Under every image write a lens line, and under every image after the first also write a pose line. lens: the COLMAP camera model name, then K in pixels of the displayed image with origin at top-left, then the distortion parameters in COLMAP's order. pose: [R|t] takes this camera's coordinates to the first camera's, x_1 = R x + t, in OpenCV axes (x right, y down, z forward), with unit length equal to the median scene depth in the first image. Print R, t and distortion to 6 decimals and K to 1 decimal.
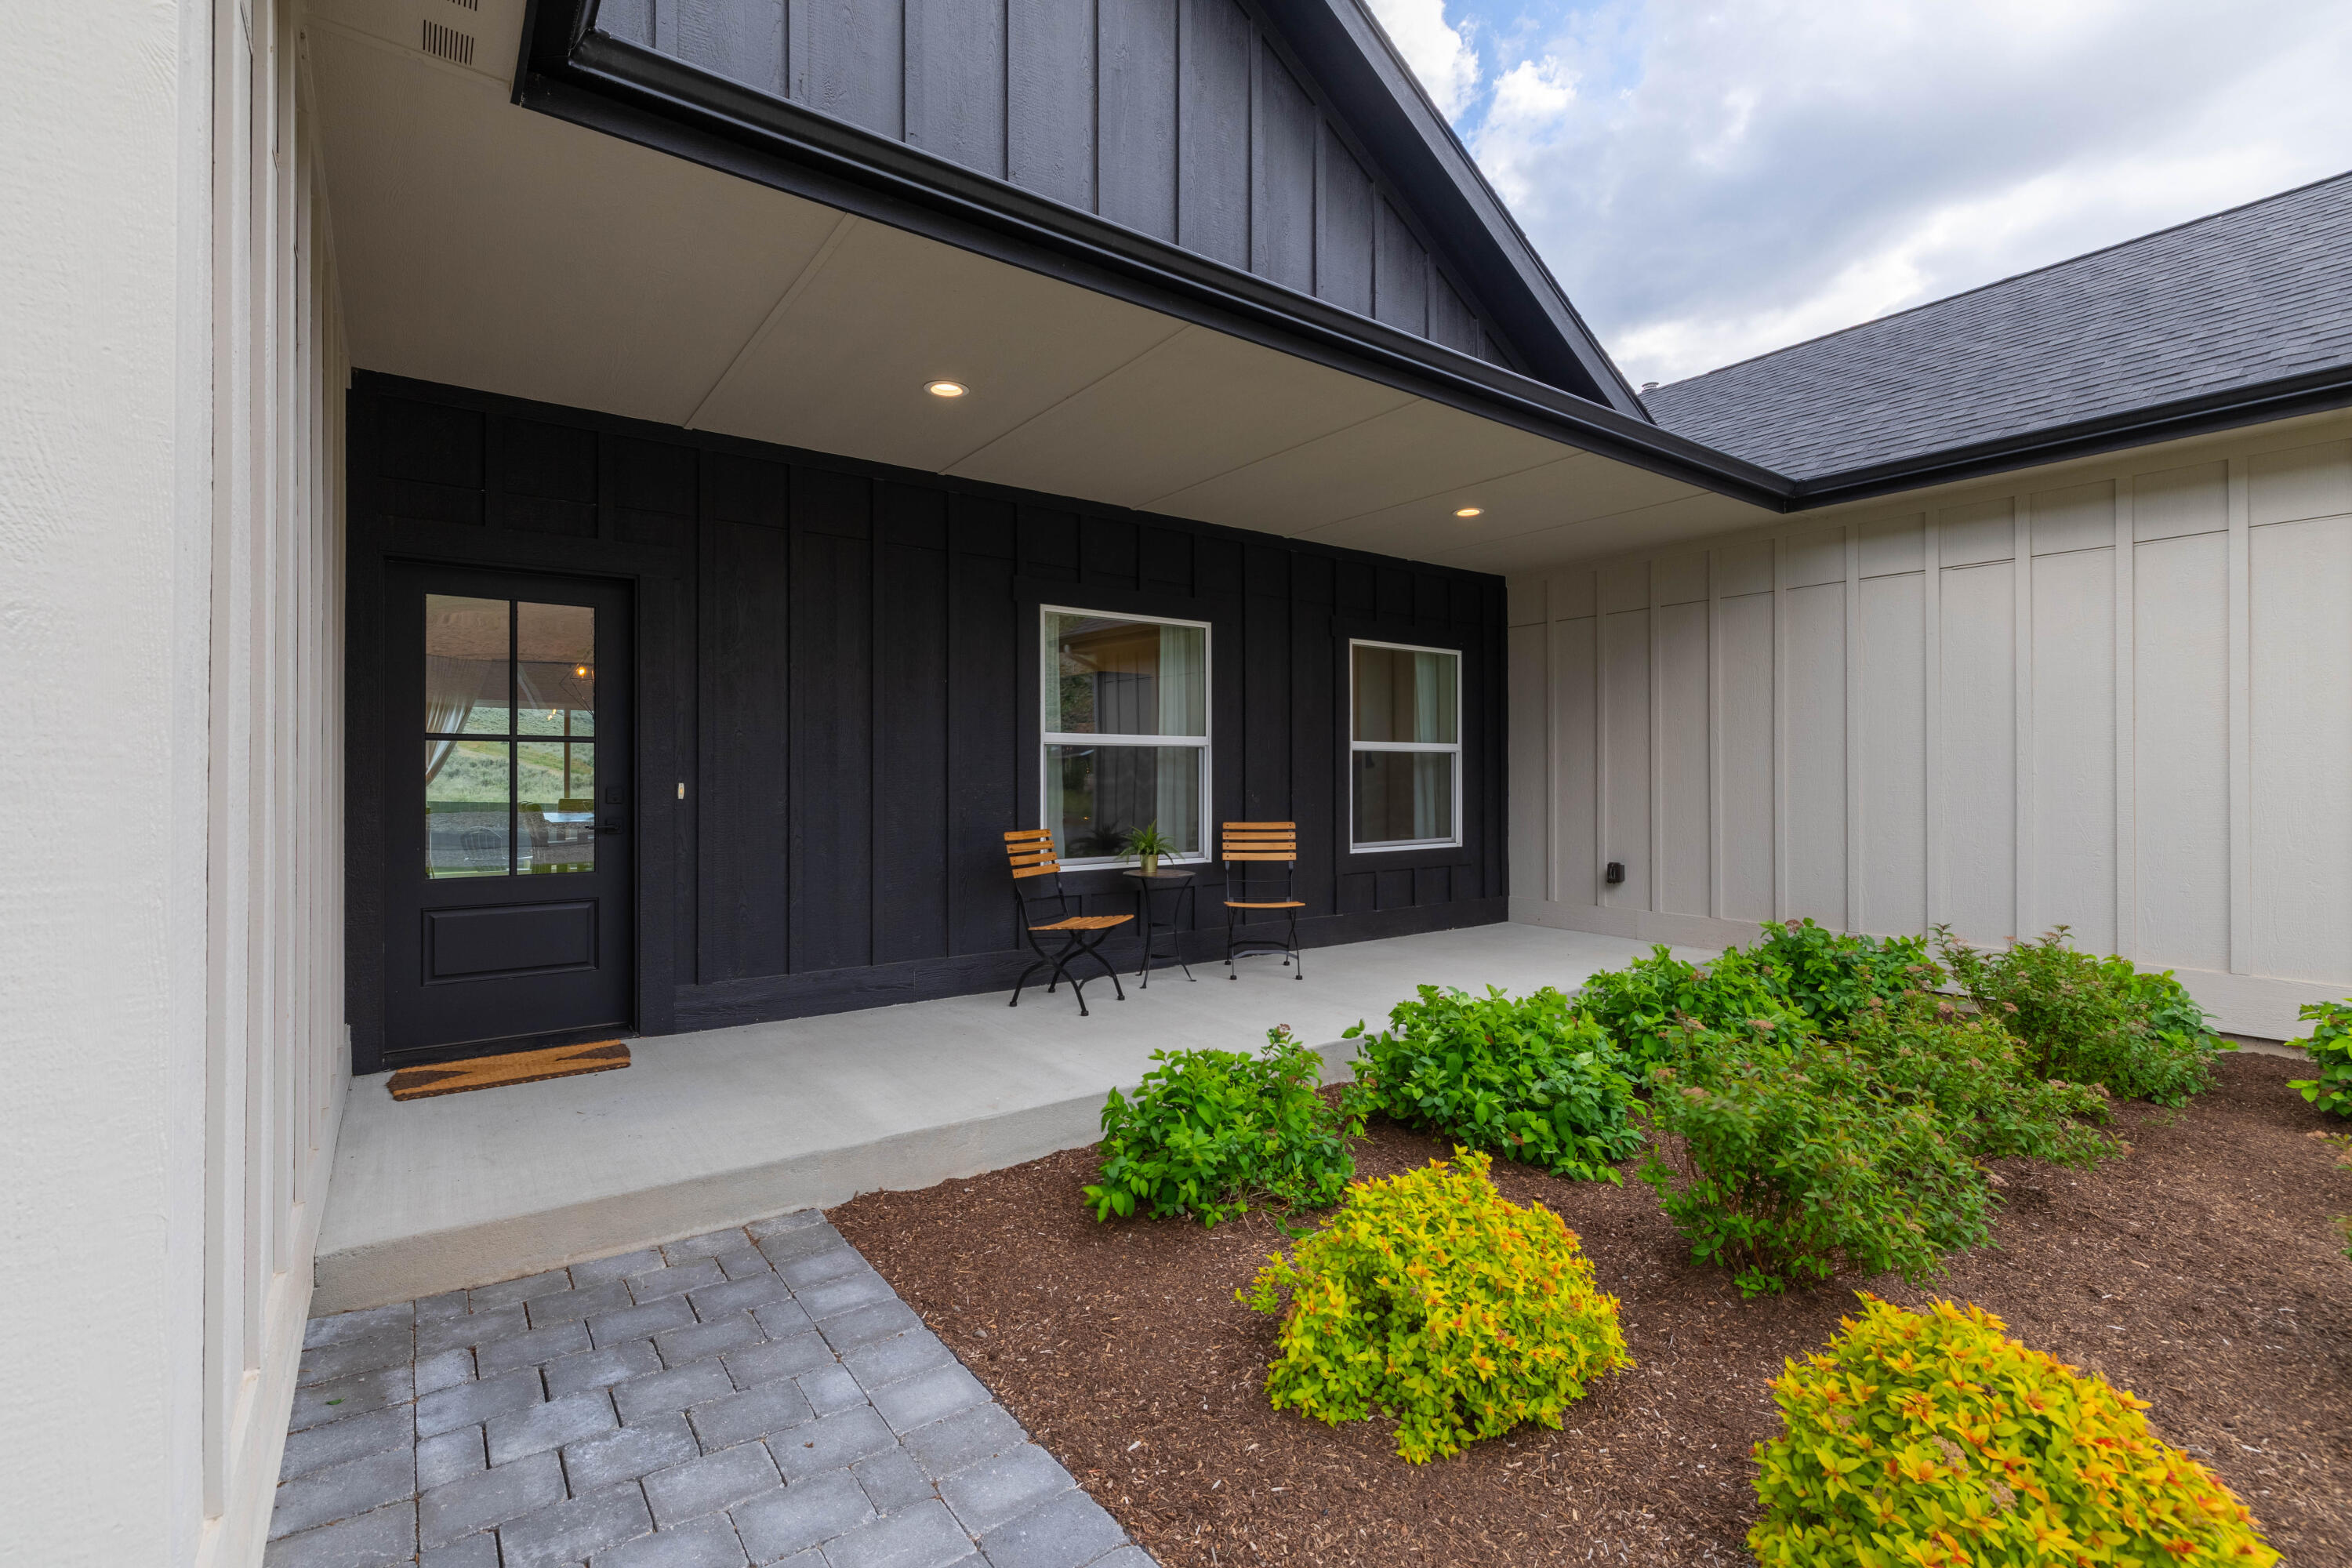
lens RADIAL K [[1018.3, 0, 1177.1], [0, 1018.3, 776.7], [0, 0, 1]] dist [0.000473, -0.000008]
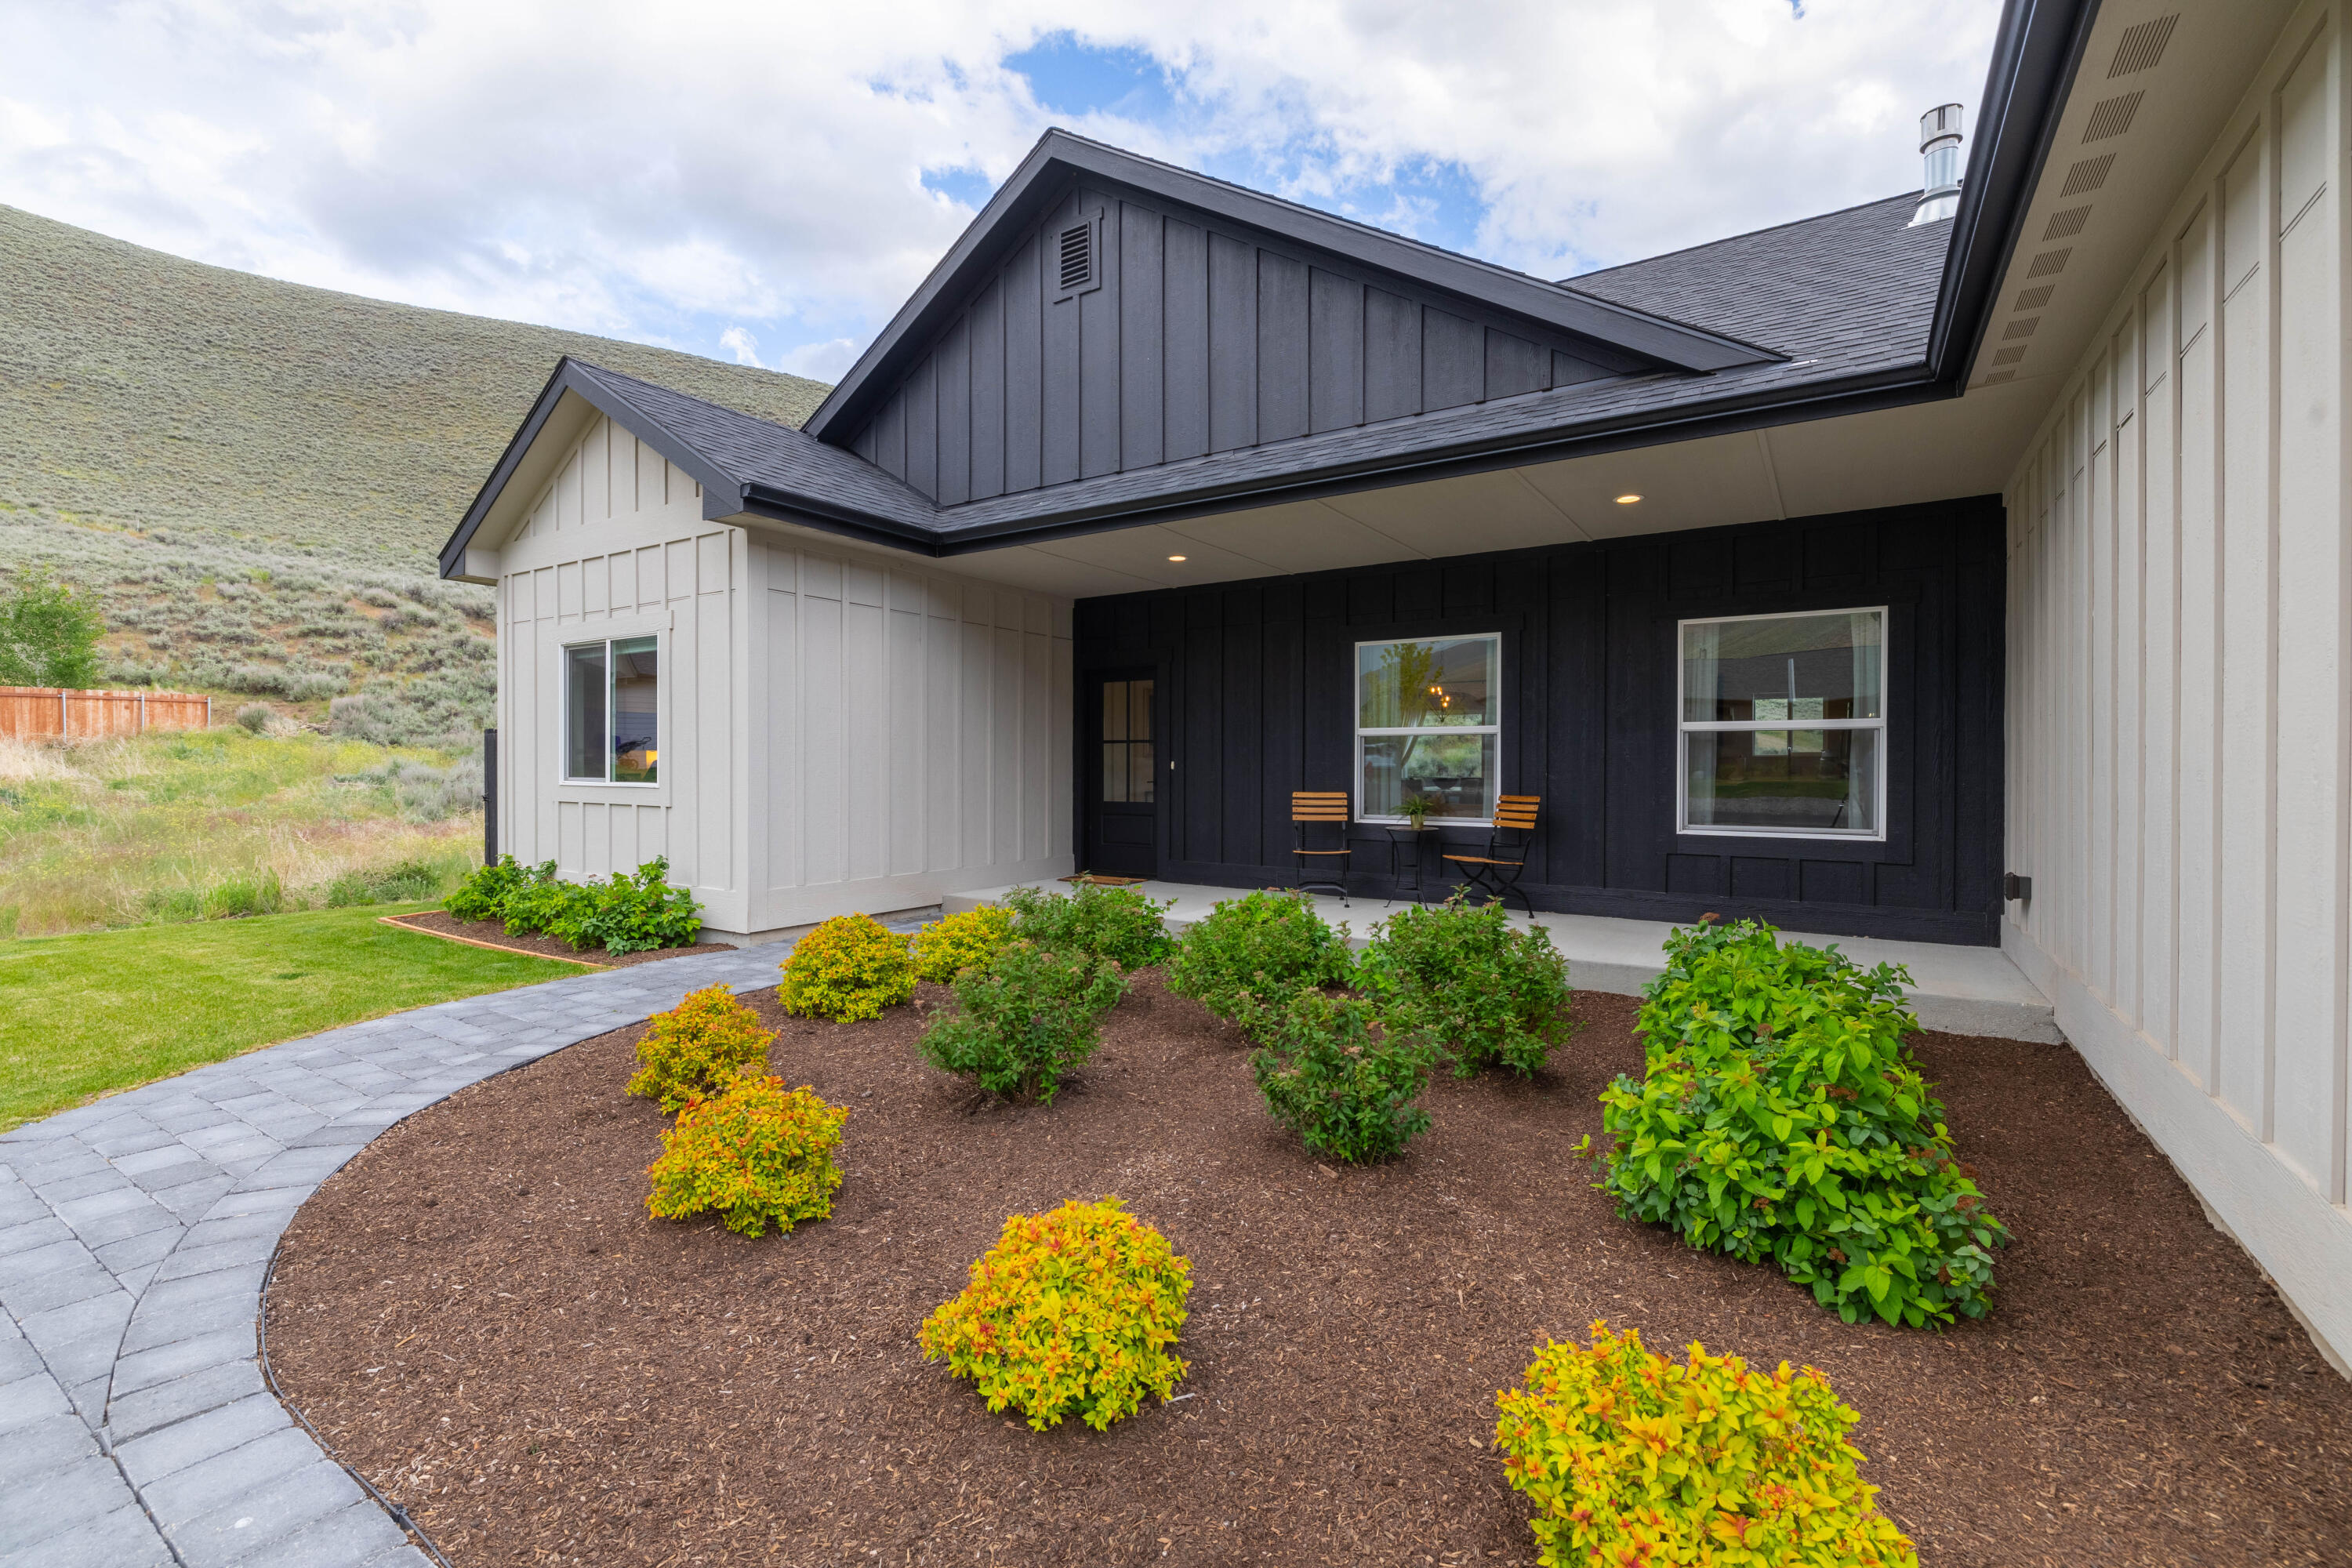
lens RADIAL K [[1018.3, 0, 1176.0], [0, 1018.3, 773.9], [0, 0, 1]] dist [0.000473, -0.000008]
pose [[0.339955, 0.006285, -0.940421, 1.119794], [-0.007637, 0.999963, 0.003922, 0.018958], [0.940411, 0.005849, 0.339990, 0.226225]]
